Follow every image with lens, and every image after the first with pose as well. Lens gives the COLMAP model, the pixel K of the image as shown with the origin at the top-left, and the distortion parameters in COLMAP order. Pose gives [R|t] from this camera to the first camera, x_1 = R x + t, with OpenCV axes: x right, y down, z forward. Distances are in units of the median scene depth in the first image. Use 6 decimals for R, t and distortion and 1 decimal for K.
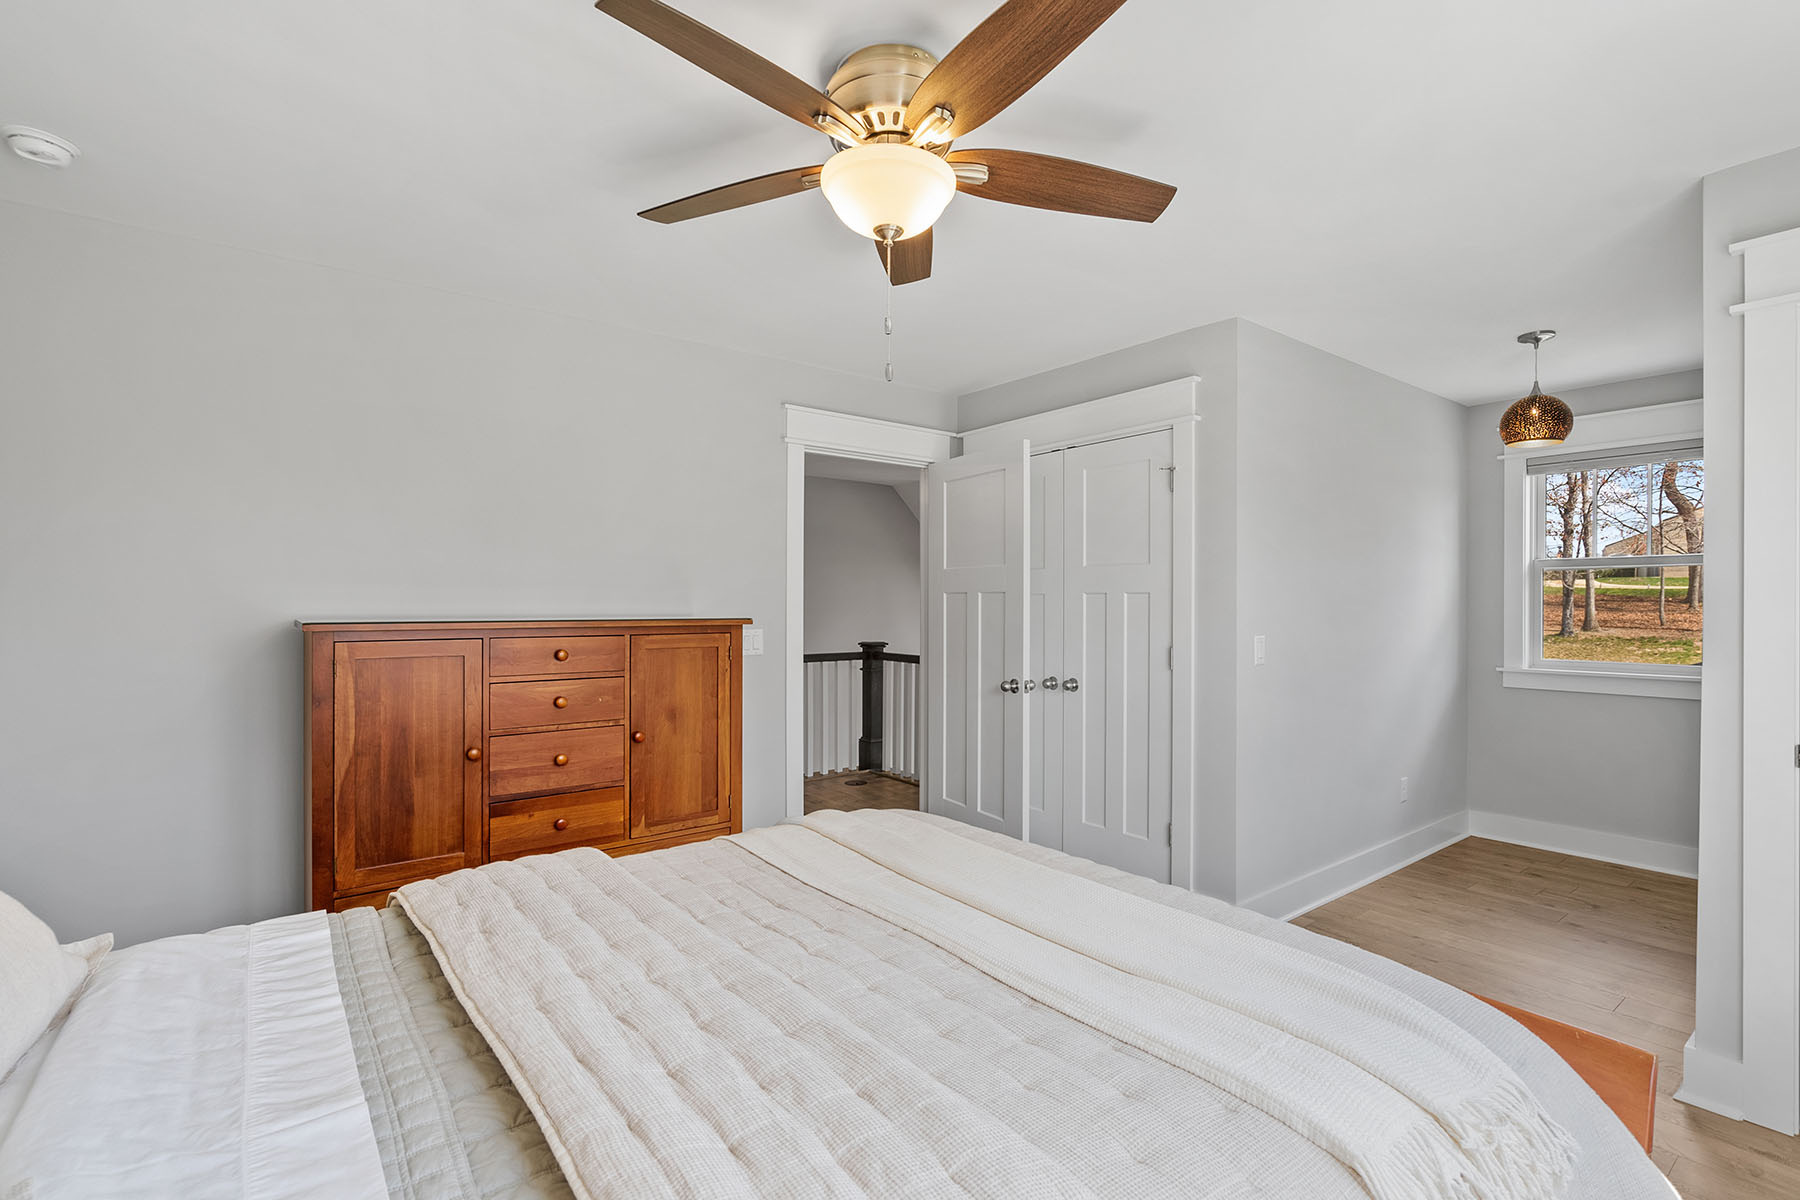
lens RADIAL K [[823.8, 0, 896.0], [0, 823.8, 603.3], [0, 0, 1]] dist [-0.008820, 0.000641]
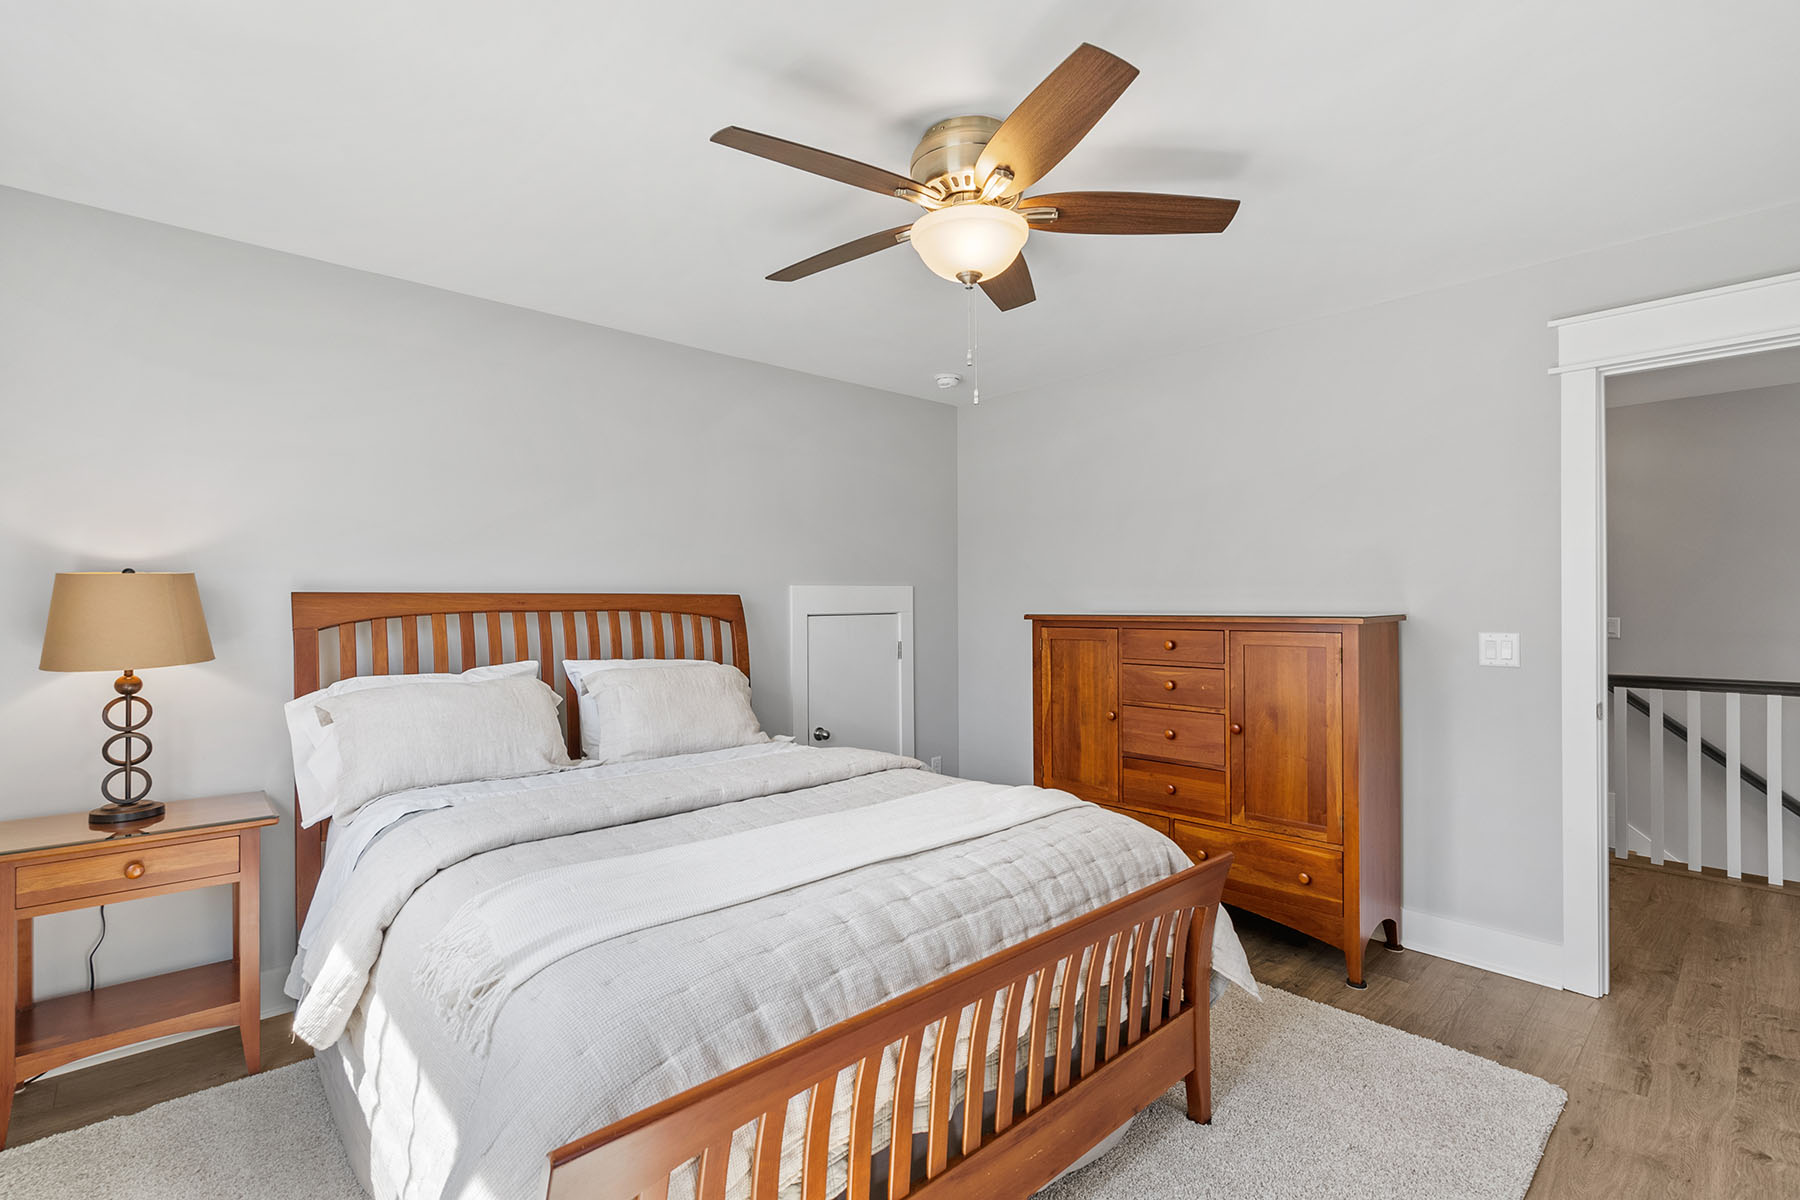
lens RADIAL K [[823.8, 0, 896.9], [0, 823.8, 603.3], [0, 0, 1]] dist [-0.008820, 0.000641]
pose [[0.081398, -0.005362, -0.996667, 0.696022], [0.003251, 0.999982, -0.005114, 0.007192], [0.996676, -0.002824, 0.081414, 0.490061]]
